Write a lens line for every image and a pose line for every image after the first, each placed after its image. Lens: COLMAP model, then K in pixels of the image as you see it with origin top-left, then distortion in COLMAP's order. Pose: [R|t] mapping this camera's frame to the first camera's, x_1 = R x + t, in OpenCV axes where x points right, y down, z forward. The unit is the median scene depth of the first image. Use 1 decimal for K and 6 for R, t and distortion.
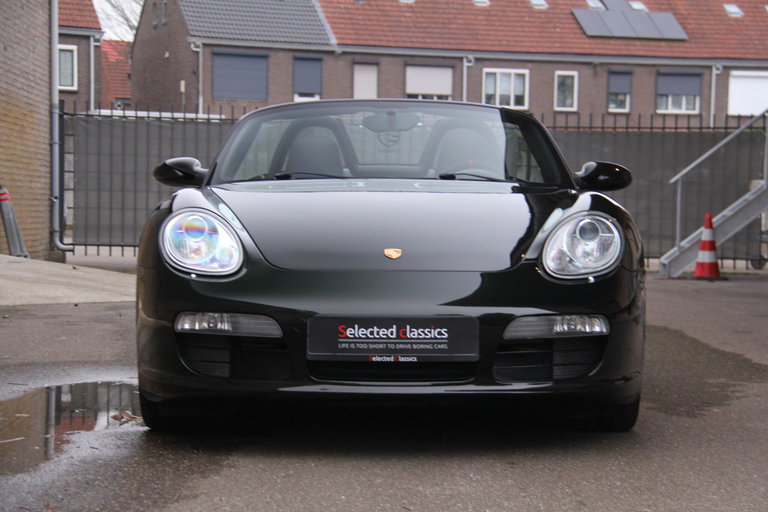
lens RADIAL K [[1839.0, 0, 384.0], [0, 1839.0, 256.0], [0, 0, 1]] dist [0.564990, 0.836829]
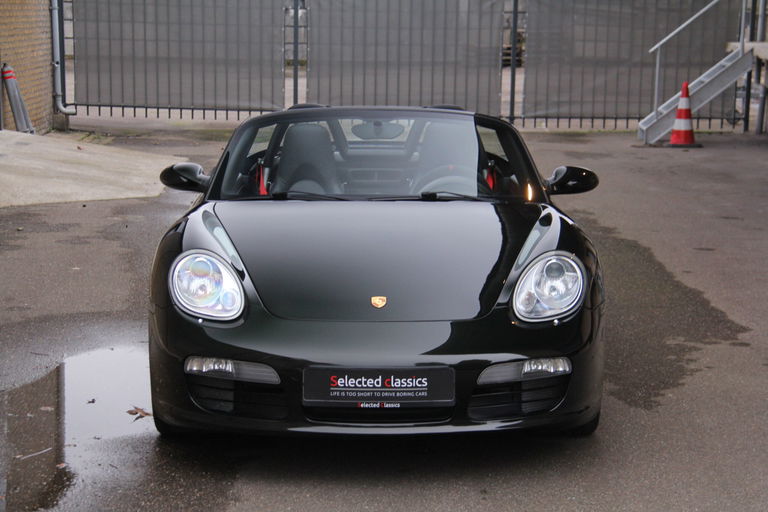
lens RADIAL K [[1779.9, 0, 384.0], [0, 1779.9, 256.0], [0, 0, 1]] dist [0.375376, 3.297937]
pose [[0.999985, -0.003158, 0.004390, 0.002821], [0.002710, 0.995133, 0.098508, -0.115471], [-0.004680, -0.098495, 0.995127, -0.060707]]
